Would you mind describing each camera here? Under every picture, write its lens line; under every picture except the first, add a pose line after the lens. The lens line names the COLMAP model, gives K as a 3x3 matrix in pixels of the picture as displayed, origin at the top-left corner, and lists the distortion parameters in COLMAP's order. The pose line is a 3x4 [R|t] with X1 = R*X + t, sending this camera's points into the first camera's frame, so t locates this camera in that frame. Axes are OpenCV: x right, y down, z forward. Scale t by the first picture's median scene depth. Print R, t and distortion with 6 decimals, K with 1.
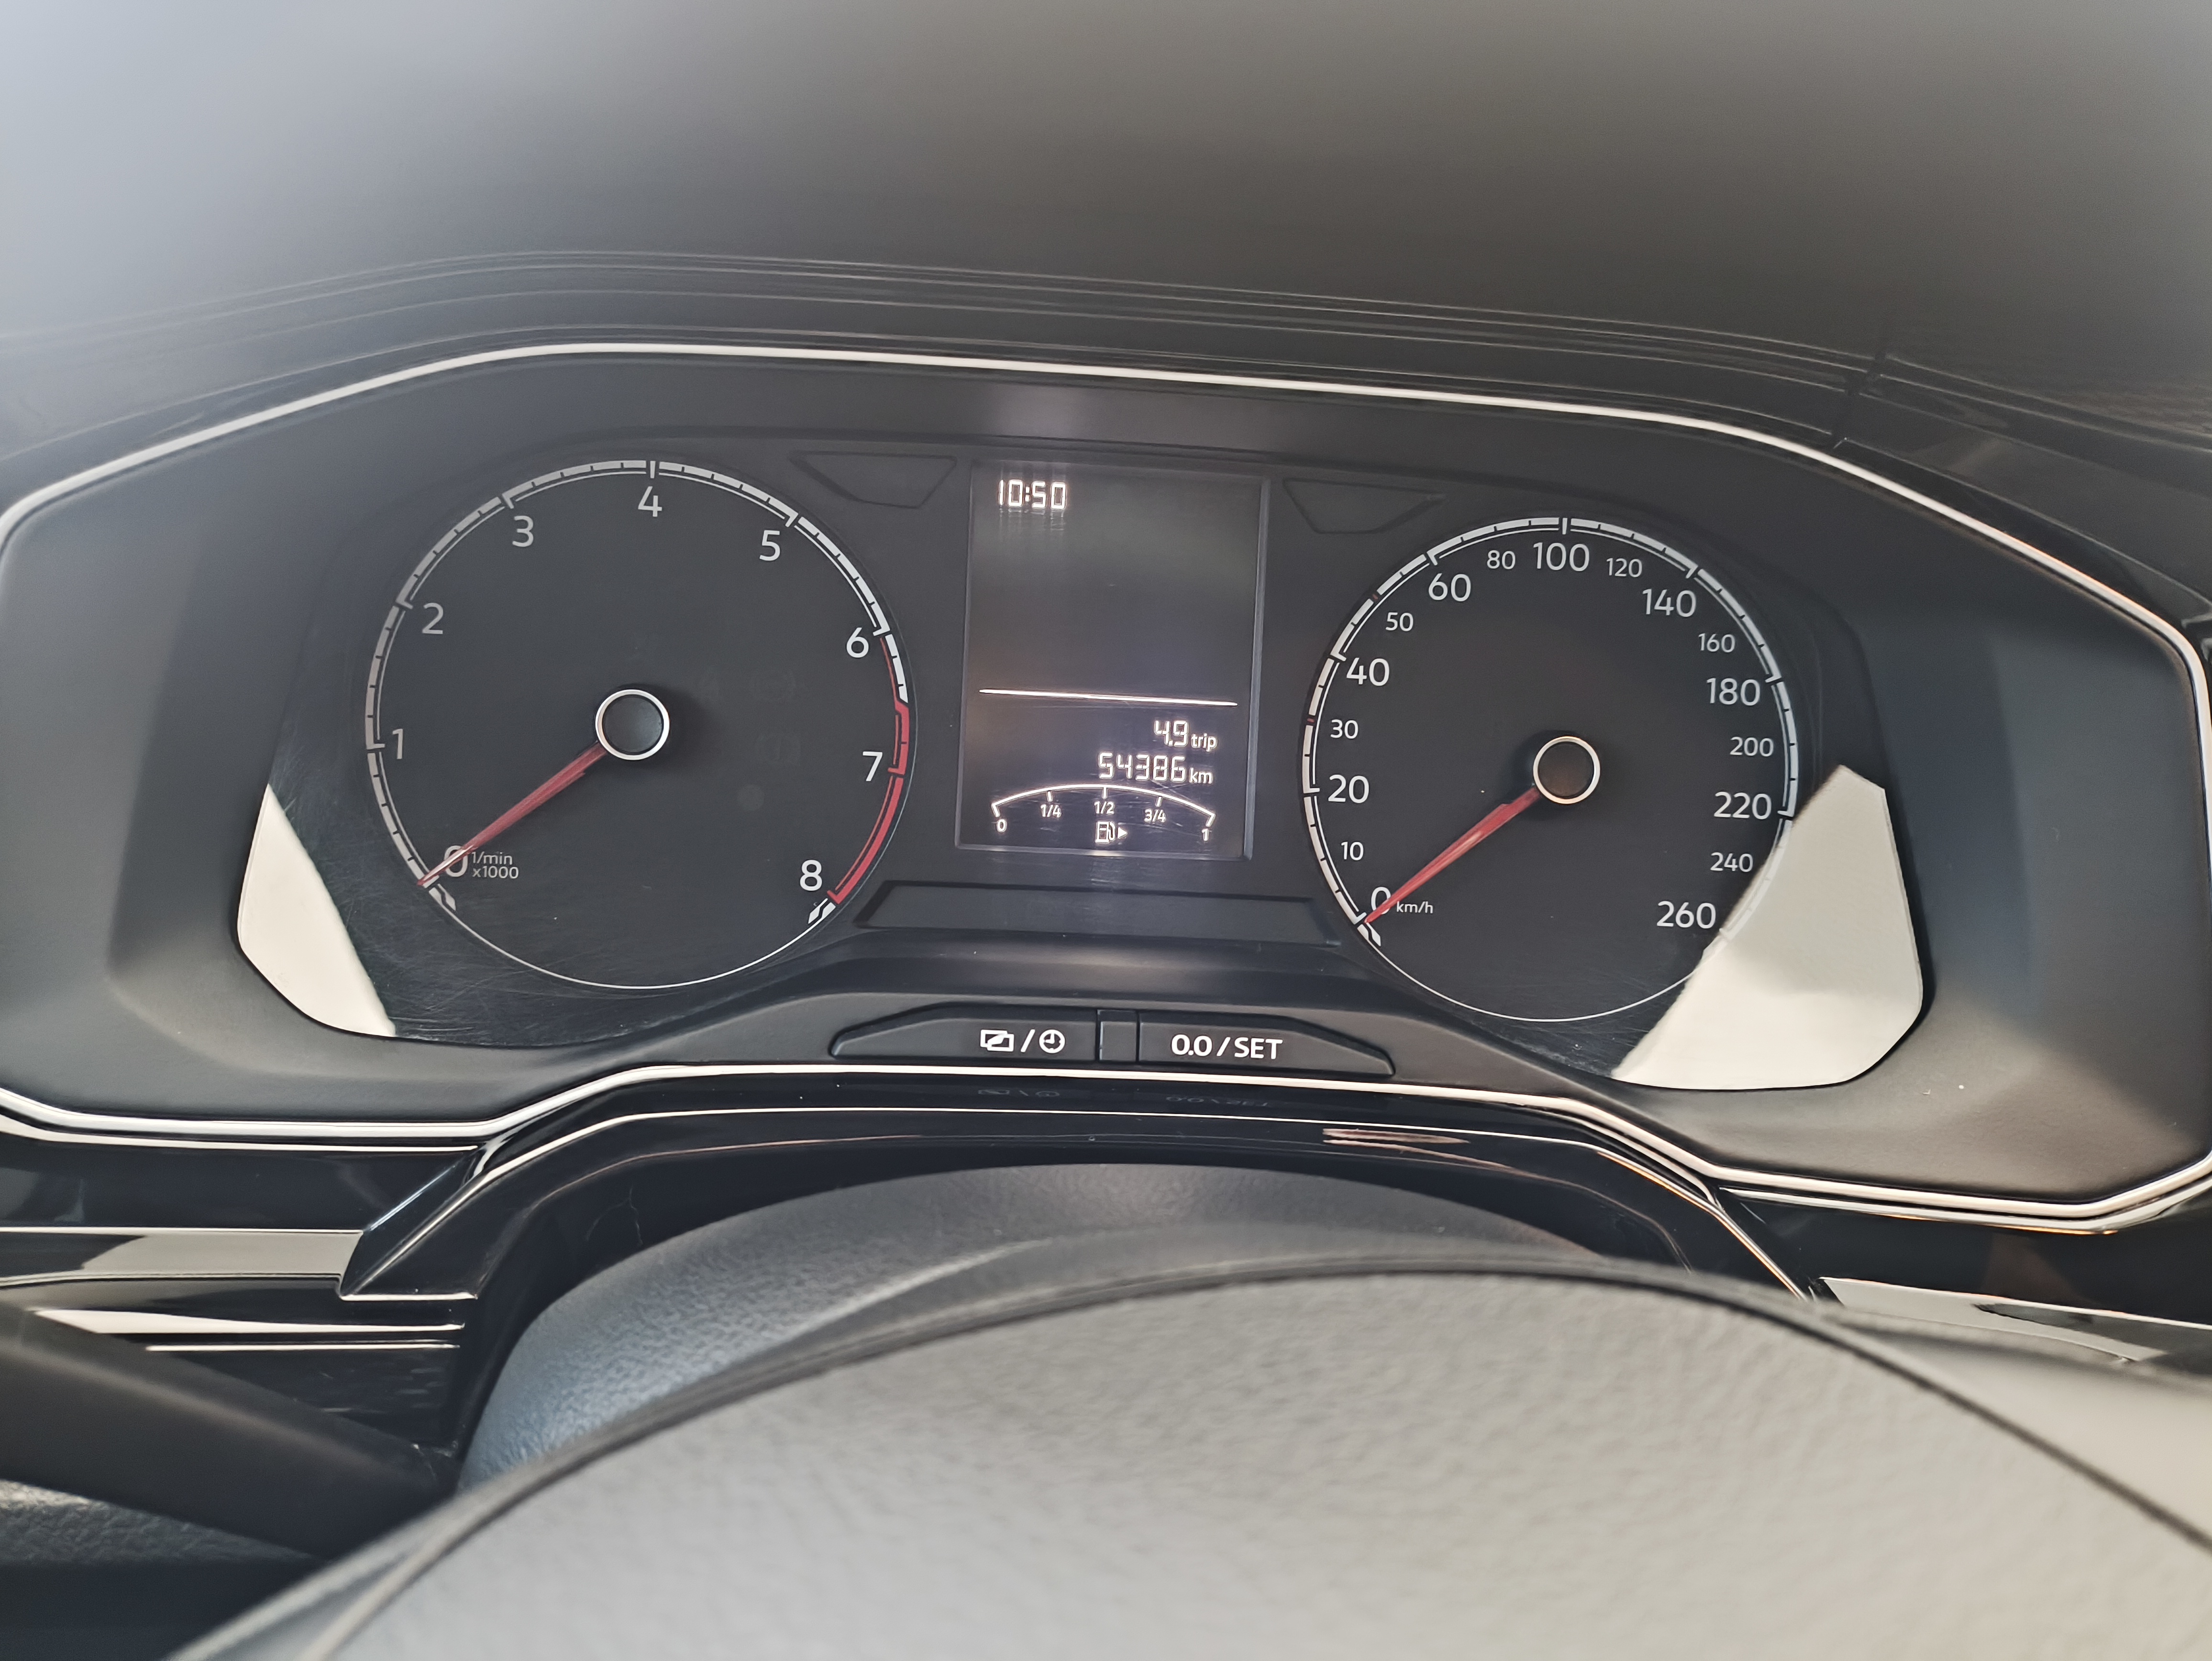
lens RADIAL K [[1620.1, 0, 1084.4], [0, 1620.1, 834.3], [0, 0, 1]] dist [0.059966, -0.059374]
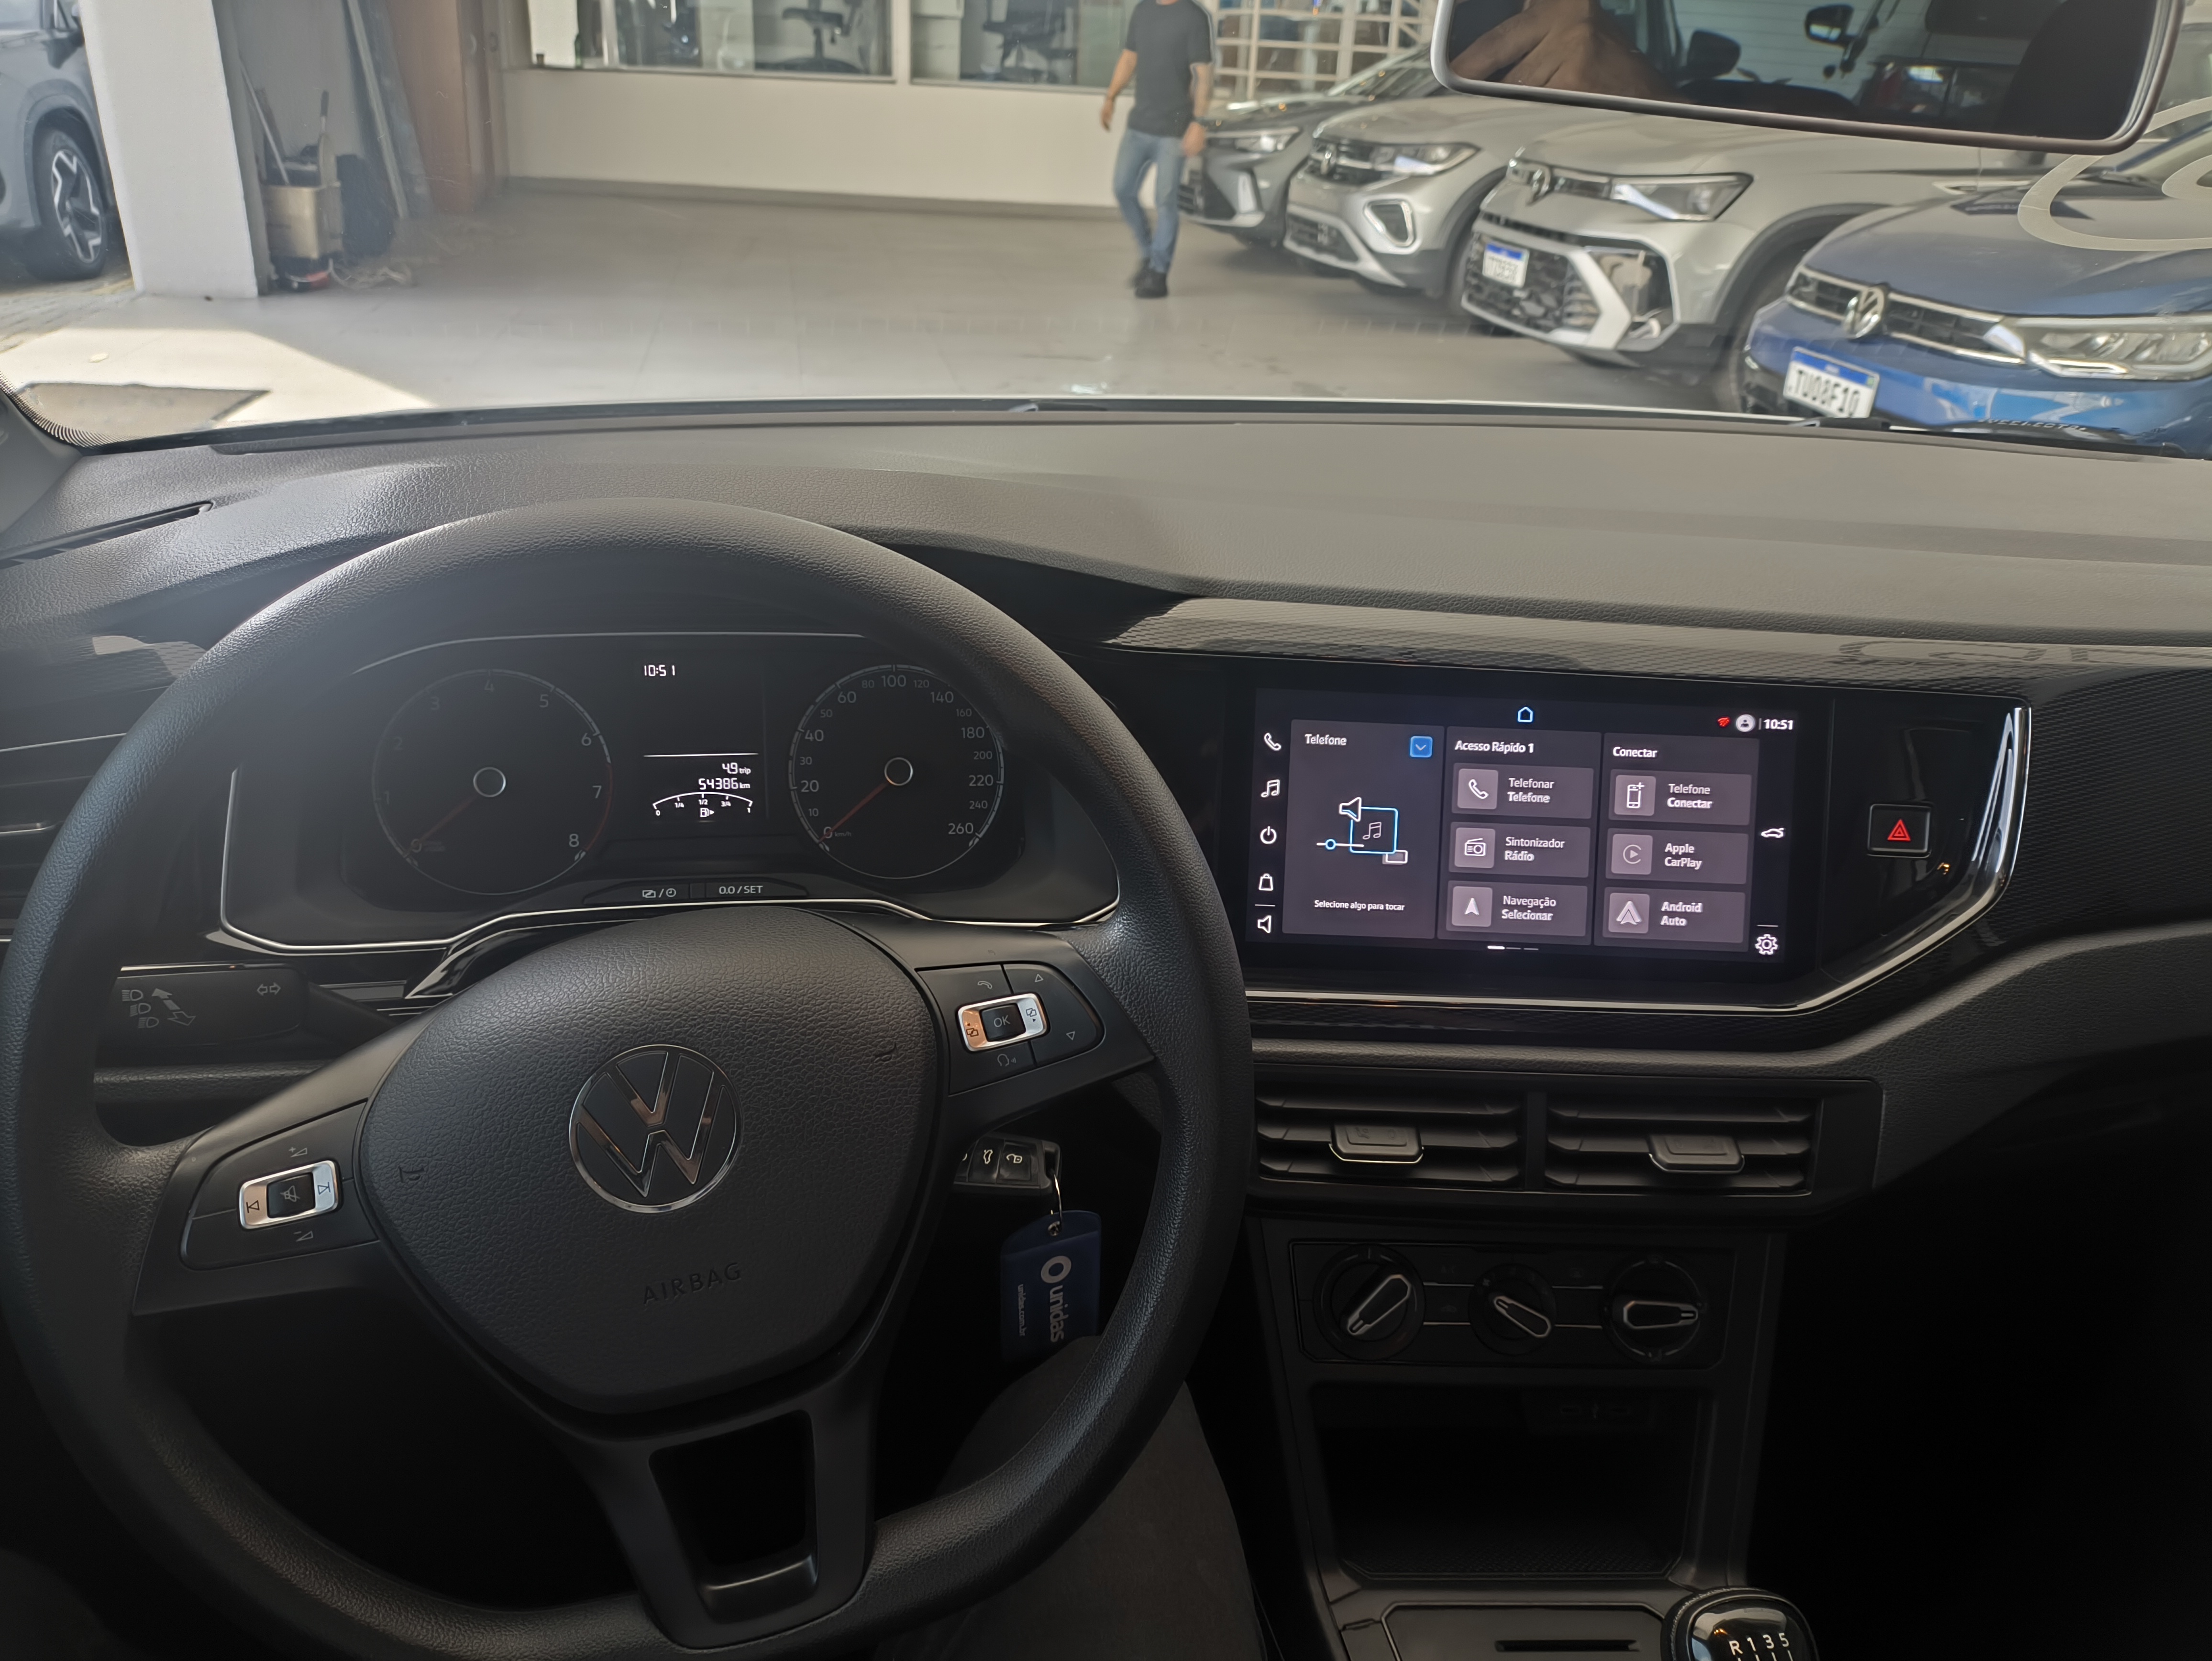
lens RADIAL K [[1620.1, 0, 1104.4], [0, 1620.1, 851.9], [0, 0, 1]] dist [0.059966, -0.059374]
pose [[0.990057, -0.080725, 0.115196, 0.306752], [0.078713, 0.996656, 0.021913, 0.048775], [-0.116580, -0.012628, 0.993101, -1.377725]]
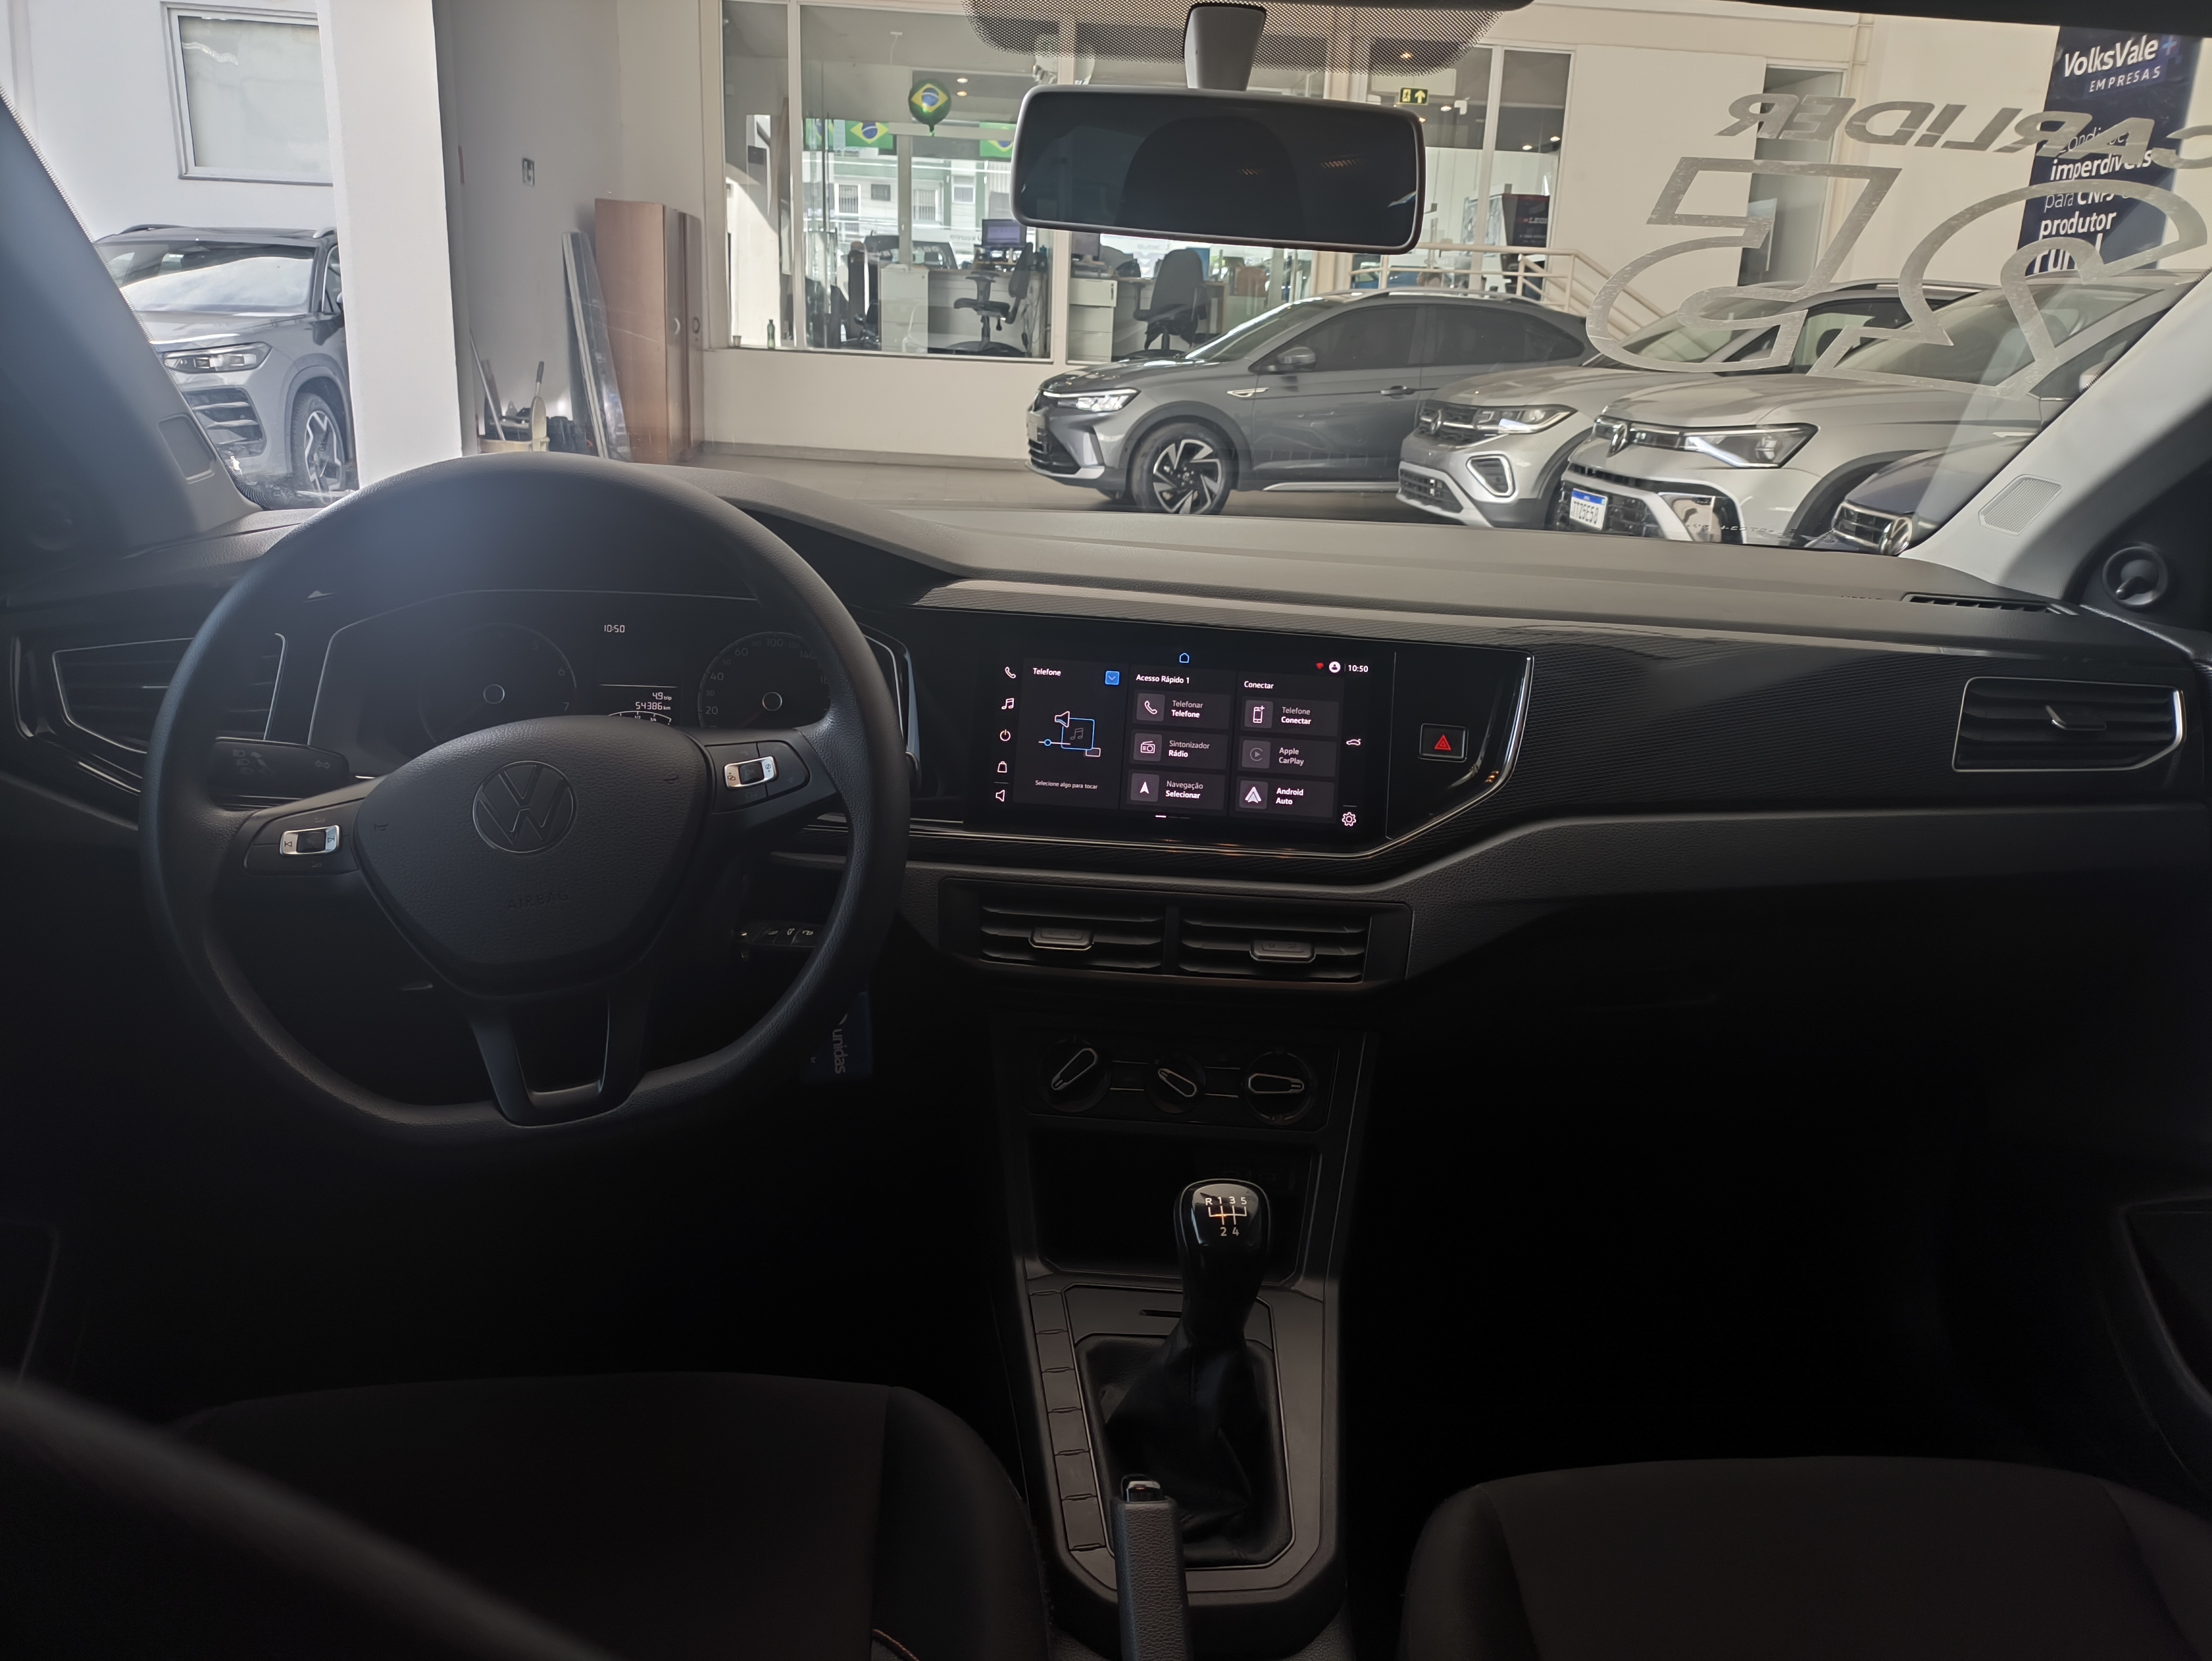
lens RADIAL K [[1620.1, 0, 1118.8], [0, 1620.1, 823.5], [0, 0, 1]] dist [0.059966, -0.059374]
pose [[0.998306, -0.038846, 0.043320, 0.862655], [0.044887, 0.987886, -0.148548, 0.753655], [-0.037025, 0.150241, 0.987956, -2.373070]]
